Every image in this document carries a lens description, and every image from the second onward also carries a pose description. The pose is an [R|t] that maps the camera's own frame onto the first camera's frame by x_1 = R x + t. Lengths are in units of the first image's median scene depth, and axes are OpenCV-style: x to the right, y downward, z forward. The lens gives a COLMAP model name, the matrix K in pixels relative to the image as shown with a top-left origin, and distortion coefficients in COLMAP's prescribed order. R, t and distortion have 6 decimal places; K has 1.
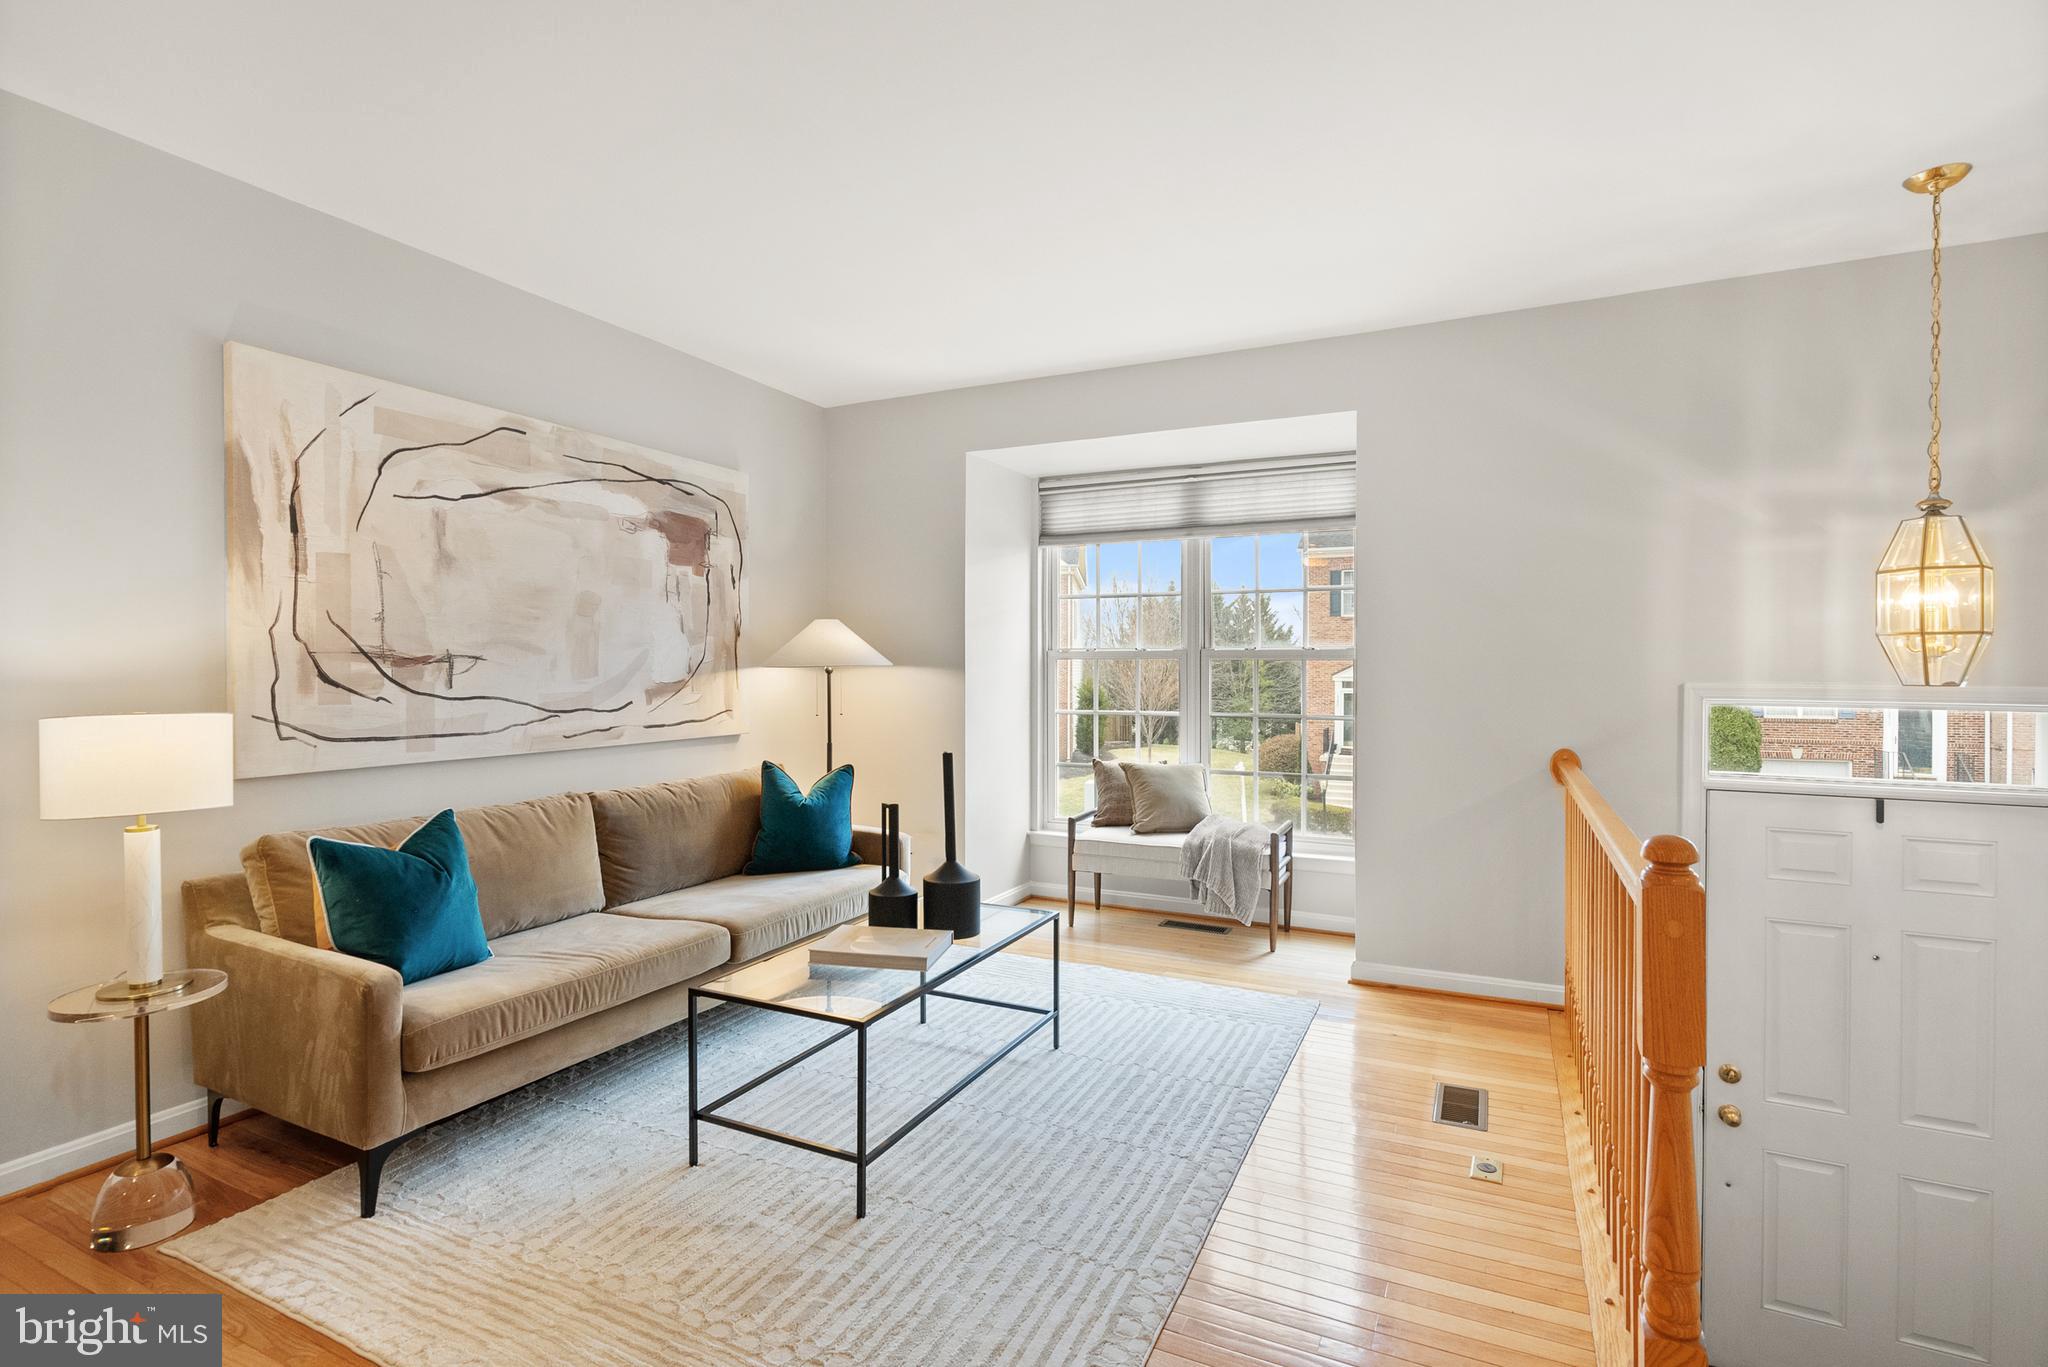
lens RADIAL K [[950.3, 0, 1029.1], [0, 950.3, 683.1], [0, 0, 1]] dist [-0.007953, 0.003042]
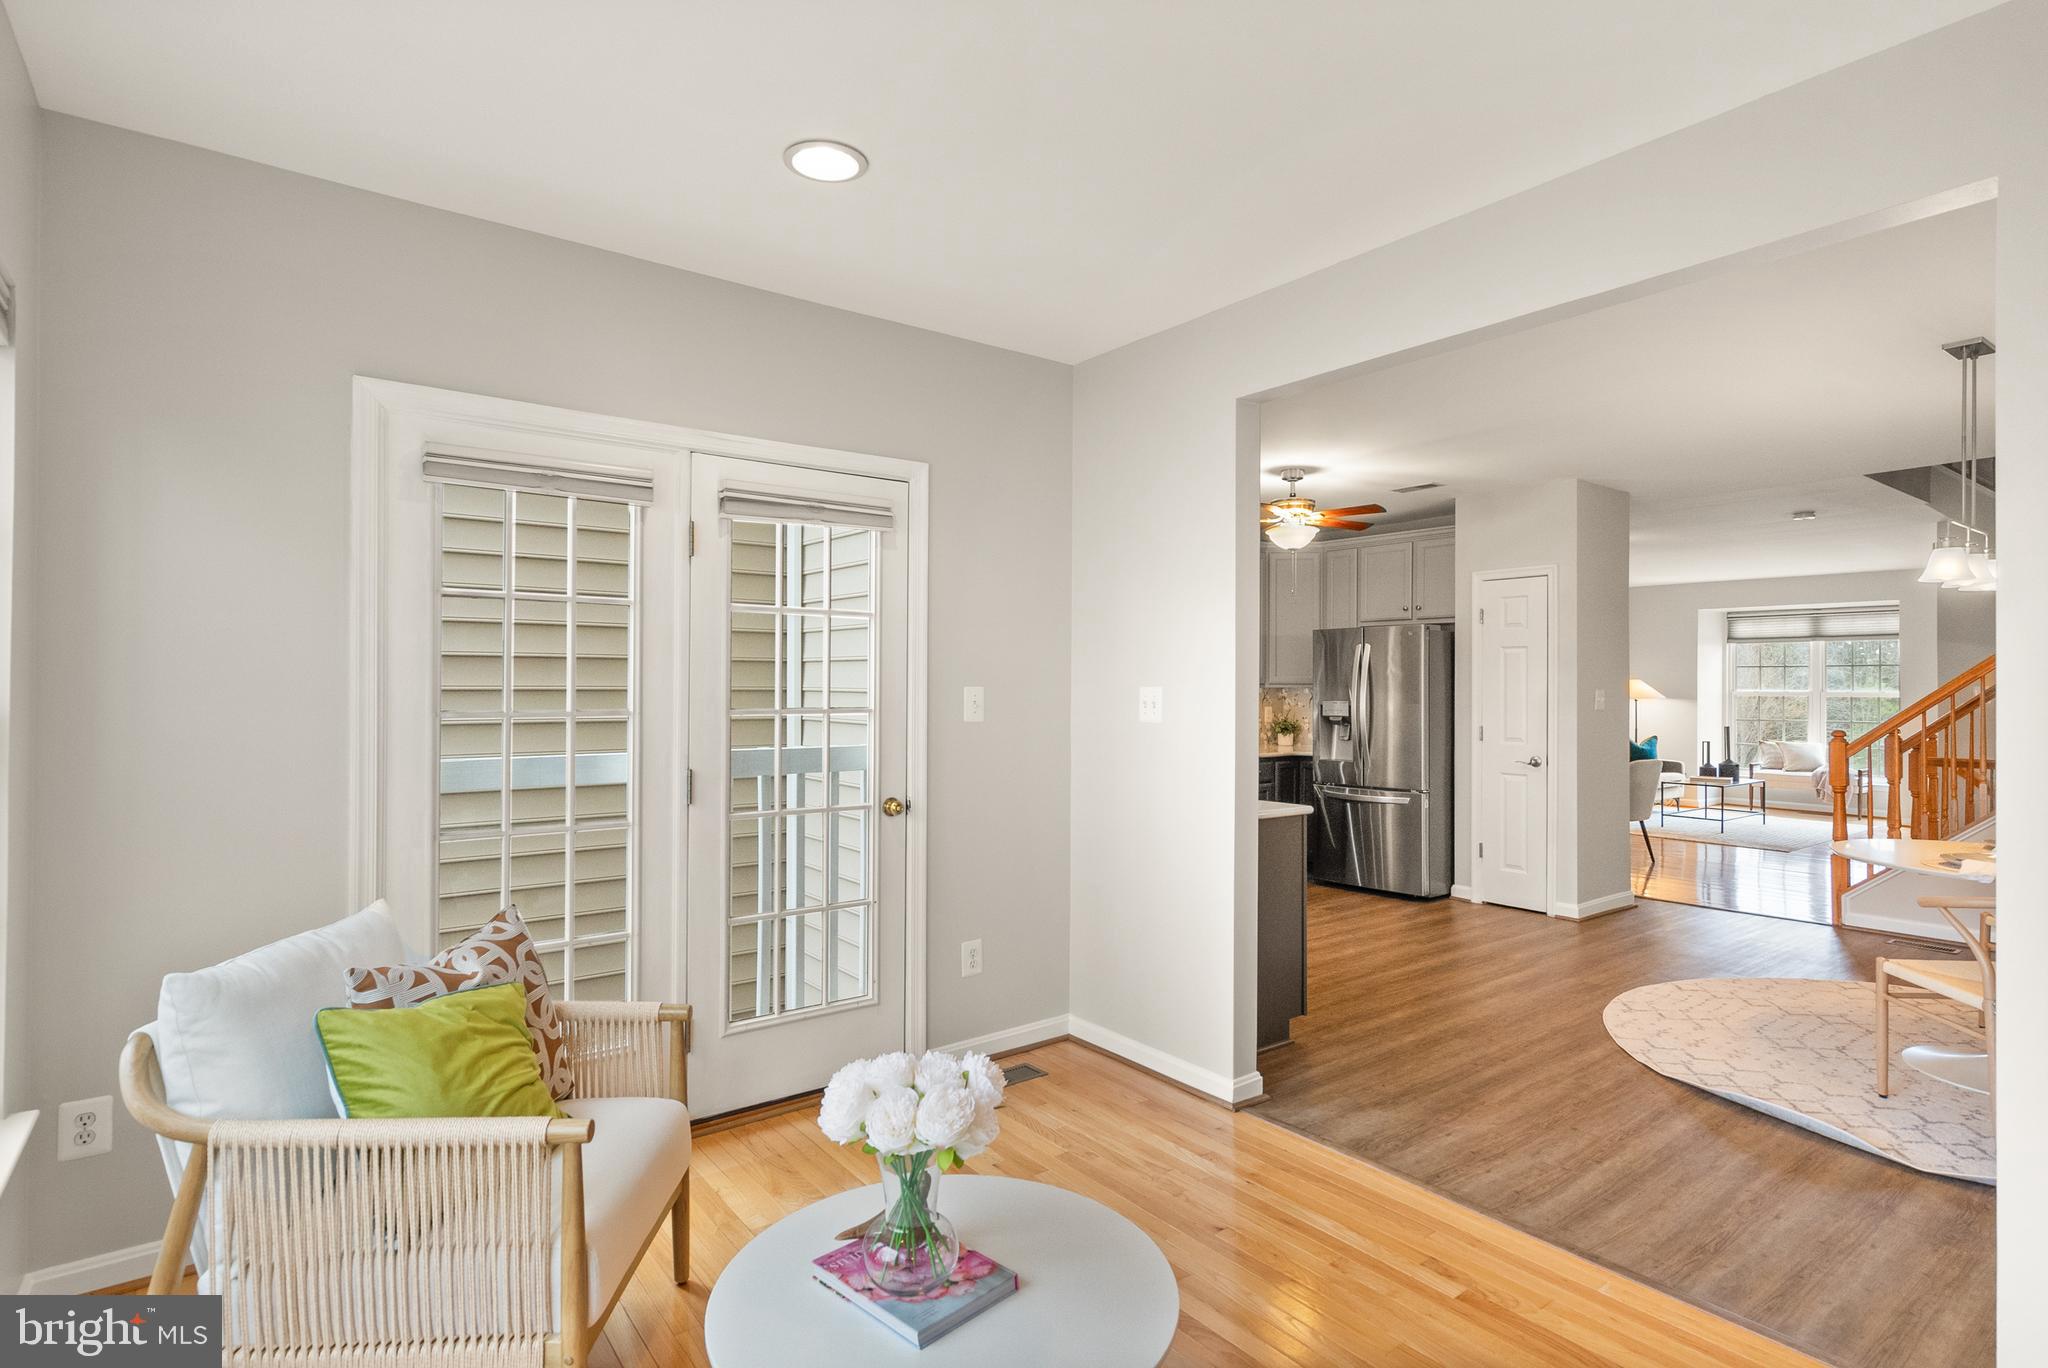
lens RADIAL K [[1040.2, 0, 999.1], [0, 1040.2, 688.2], [0, 0, 1]] dist [0.000390, 0.000061]
pose [[0.889526, 0.002146, -0.456879, -0.627317], [-0.010931, 0.999803, -0.016588, 0.027425], [0.456753, 0.019750, 0.889374, -3.076606]]
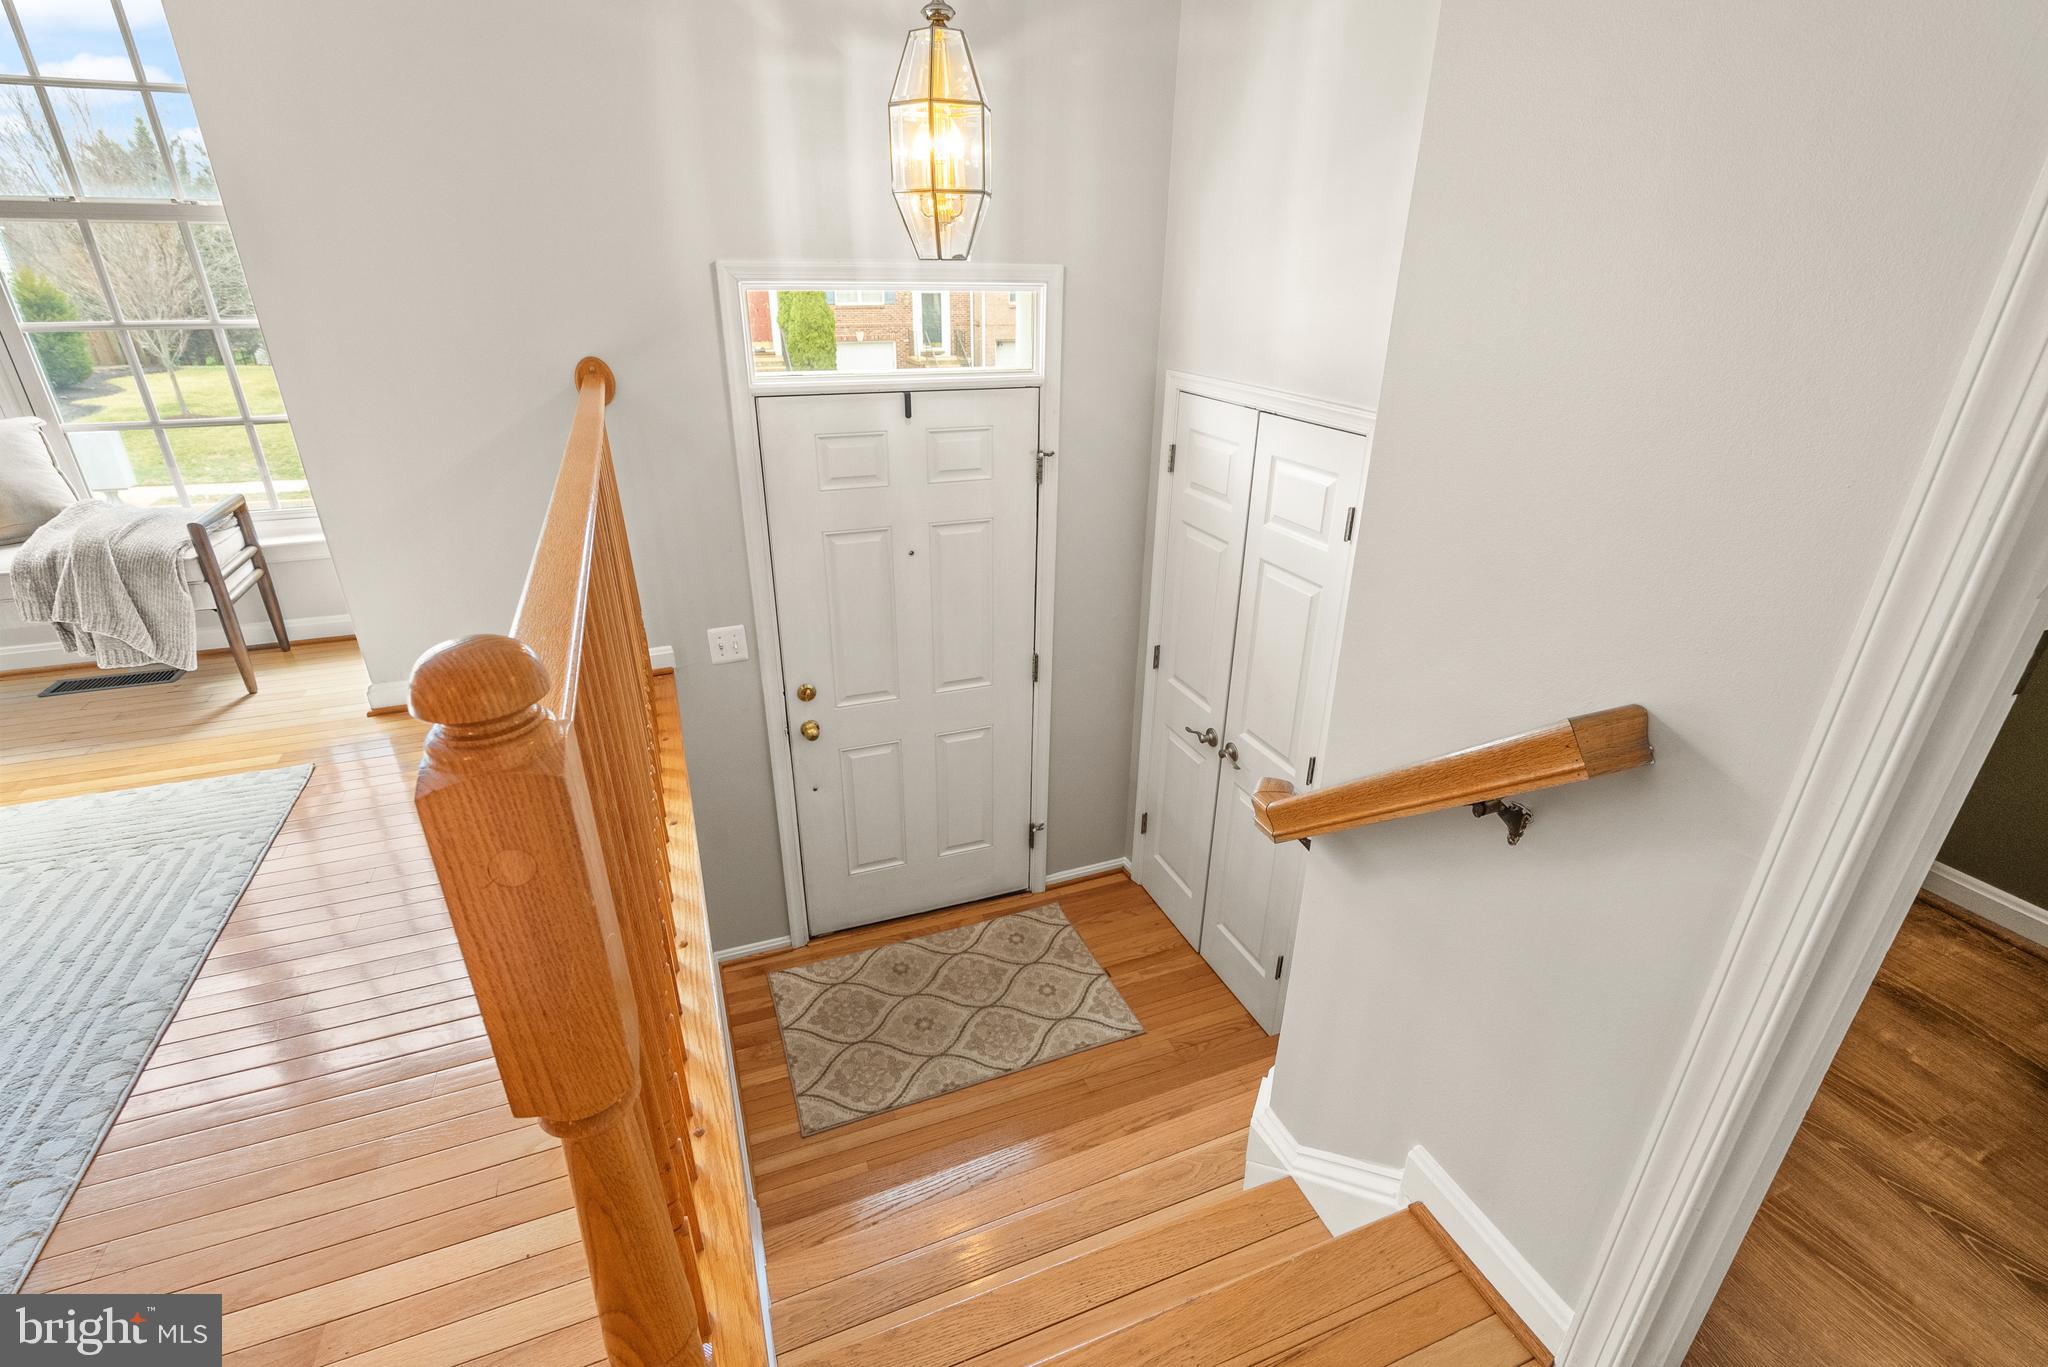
lens RADIAL K [[950.3, 0, 1004.7], [0, 950.3, 687.8], [0, 0, 1]] dist [-0.007953, 0.003042]
pose [[0.679130, -0.297658, 0.670957, 0.228290], [0.004235, 0.915661, 0.401929, 0.010457], [-0.734006, -0.270120, 0.623113, 0.243175]]
